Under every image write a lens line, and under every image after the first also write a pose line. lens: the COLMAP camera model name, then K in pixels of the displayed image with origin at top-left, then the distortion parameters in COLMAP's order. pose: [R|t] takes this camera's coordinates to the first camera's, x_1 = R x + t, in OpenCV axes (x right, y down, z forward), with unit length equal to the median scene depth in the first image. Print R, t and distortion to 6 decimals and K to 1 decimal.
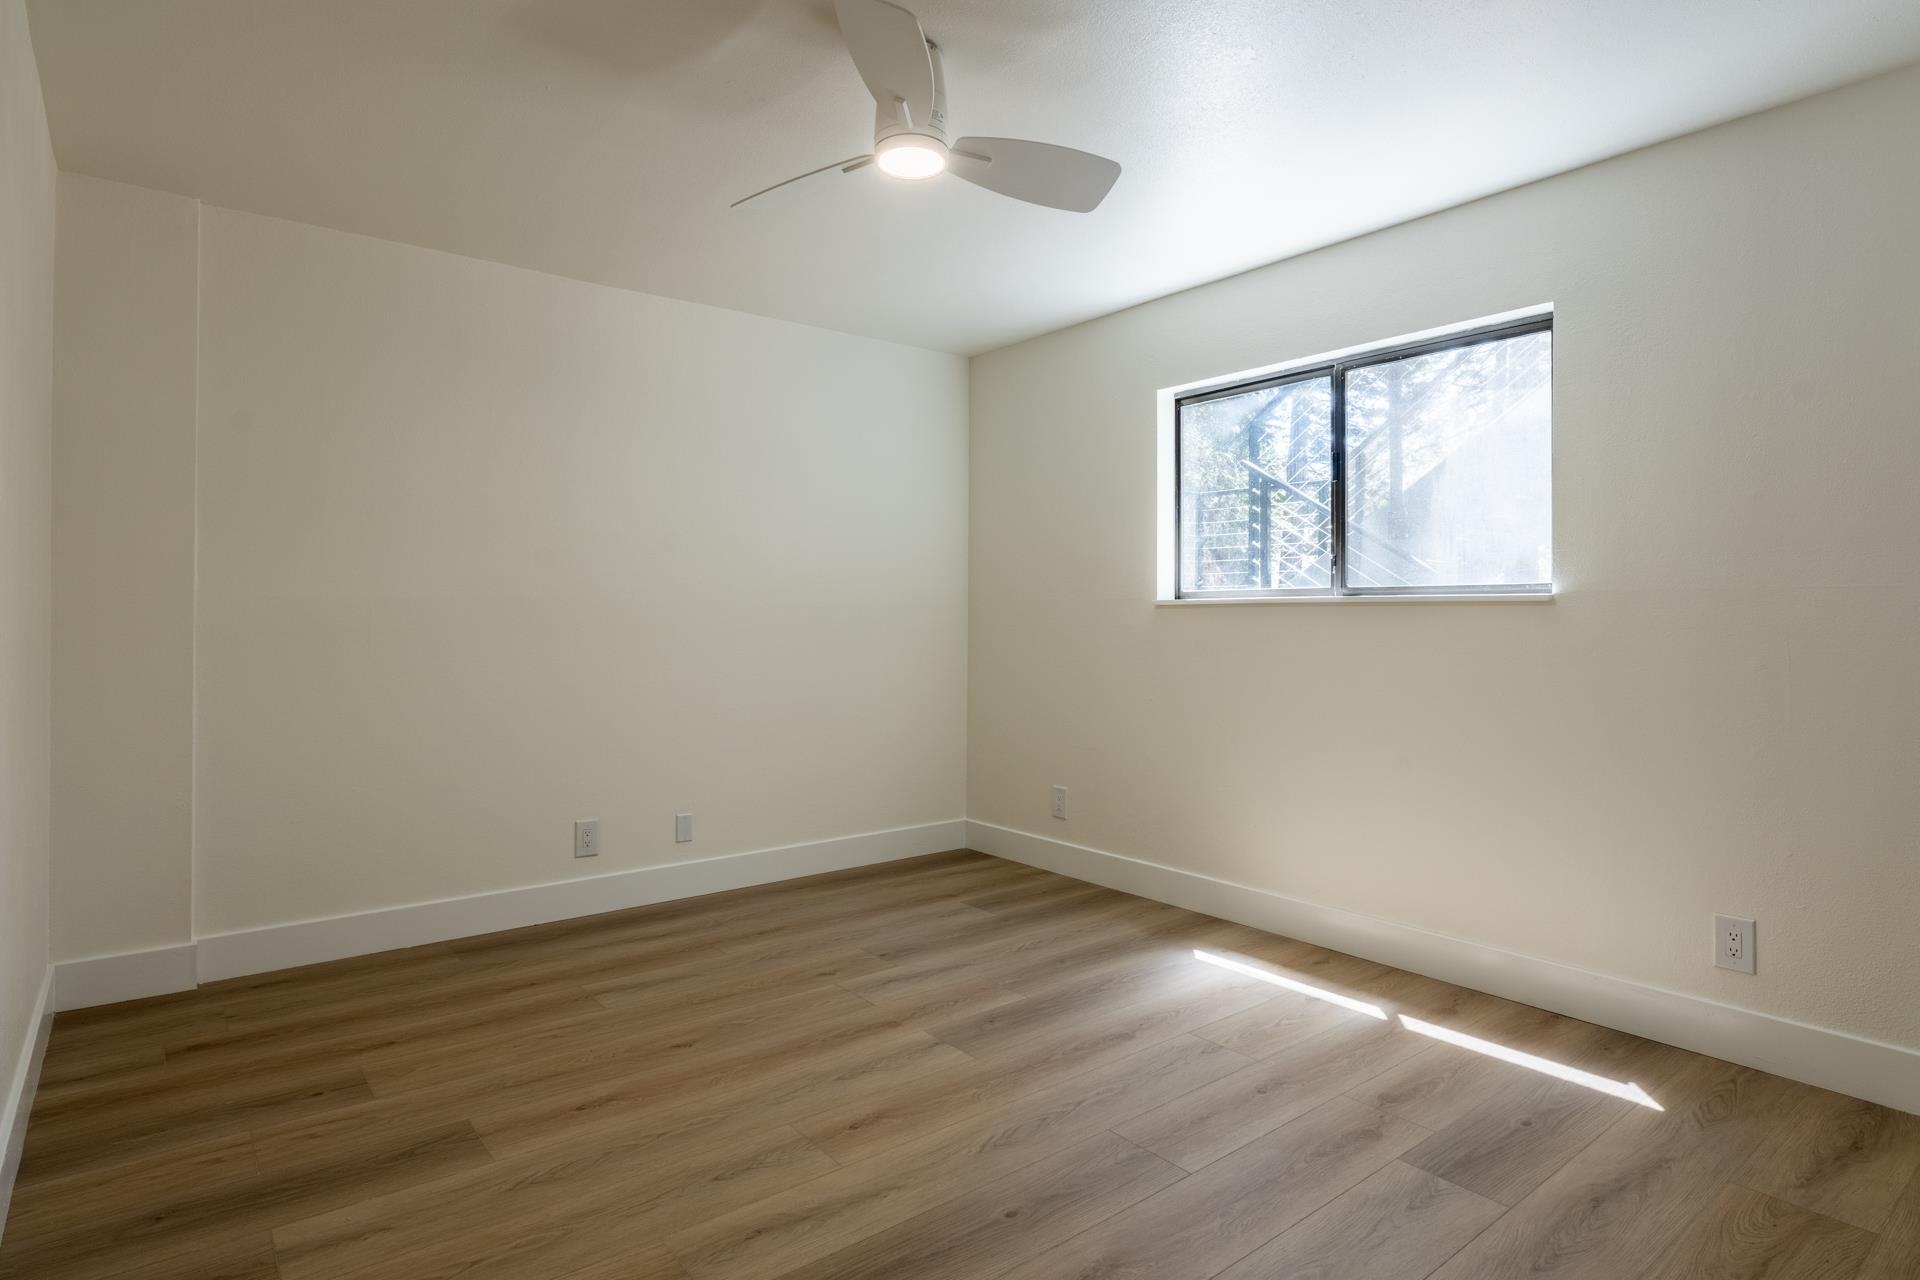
lens RADIAL K [[1009.7, 0, 934.9], [0, 1009.7, 619.9], [0, 0, 1]] dist [-0.002288, -0.001223]
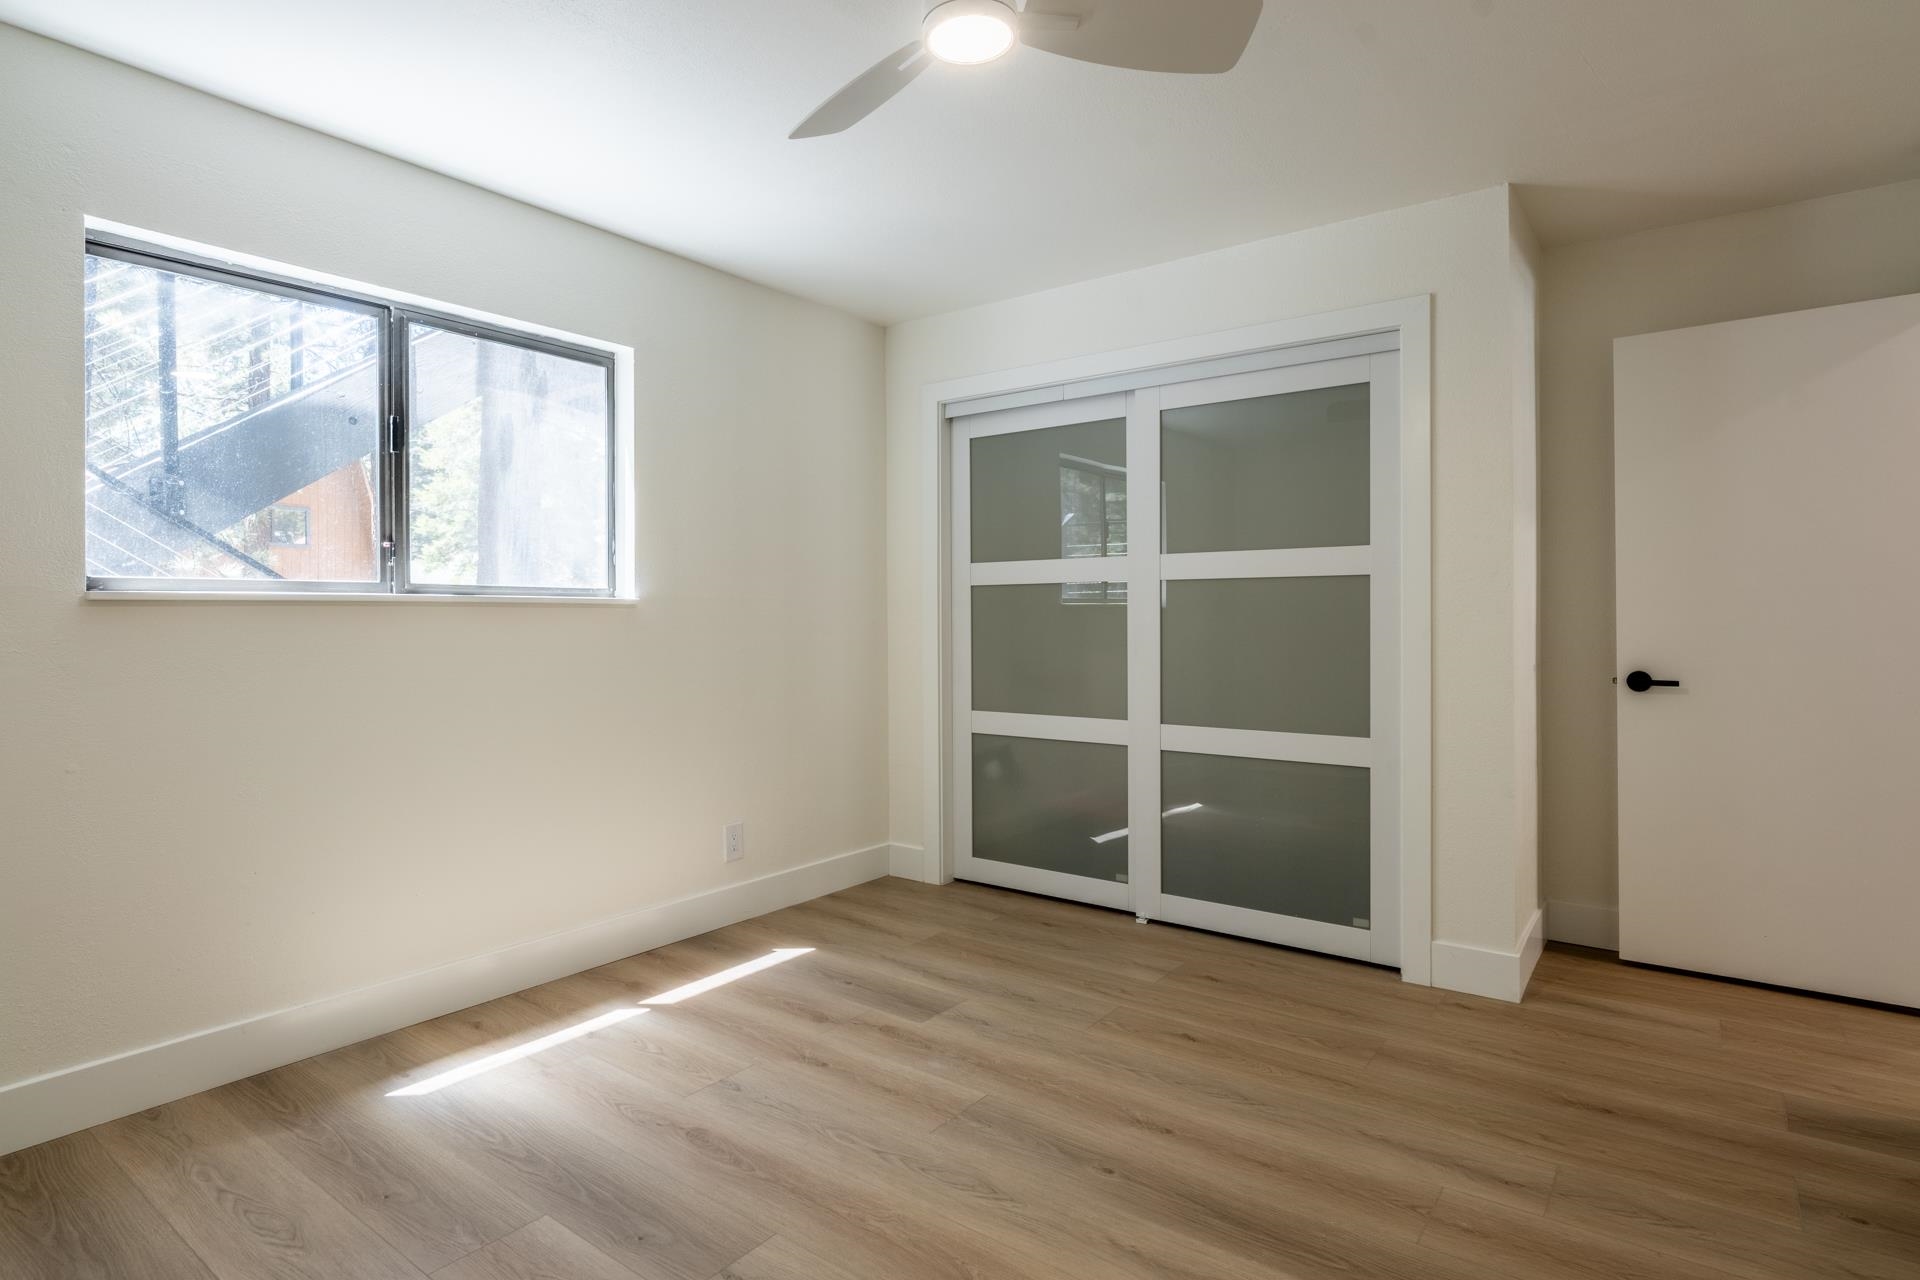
lens RADIAL K [[1009.7, 0, 934.9], [0, 1009.7, 619.9], [0, 0, 1]] dist [-0.002288, -0.001223]
pose [[-0.246448, -0.005659, 0.969140, -0.616465], [0.006658, 0.999949, 0.007532, -0.006692], [-0.969133, 0.008309, -0.246397, 0.963112]]
